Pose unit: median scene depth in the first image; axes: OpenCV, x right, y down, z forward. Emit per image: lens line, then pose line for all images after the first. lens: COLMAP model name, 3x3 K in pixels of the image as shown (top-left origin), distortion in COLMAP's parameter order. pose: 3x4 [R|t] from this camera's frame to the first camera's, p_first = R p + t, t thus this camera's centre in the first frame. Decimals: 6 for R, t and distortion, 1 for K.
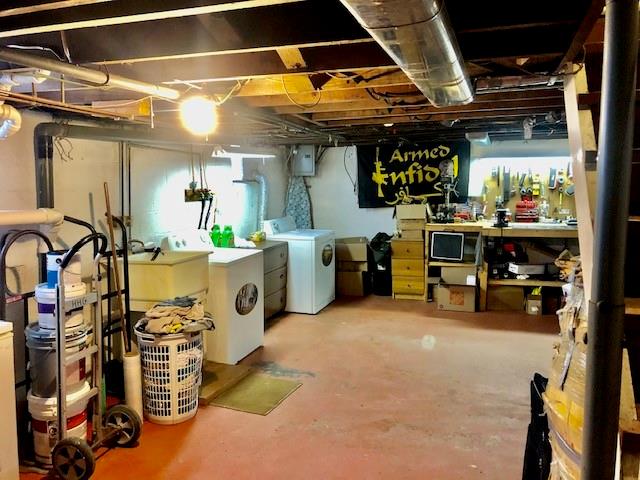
lens RADIAL K [[524.9, 0, 313.9], [0, 524.9, 238.5], [0, 0, 1]] dist [0.048316, -0.041585]
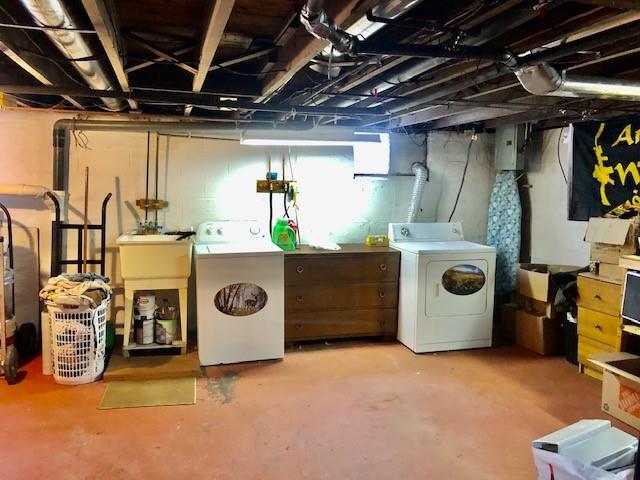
lens RADIAL K [[524.9, 0, 314.9], [0, 524.9, 240.7], [0, 0, 1]] dist [0.048316, -0.041585]
pose [[0.567233, 0.108997, -0.816313, 0.462548], [-0.115055, 0.991971, 0.052503, -0.033113], [0.815481, 0.064140, 0.575219, 0.394311]]
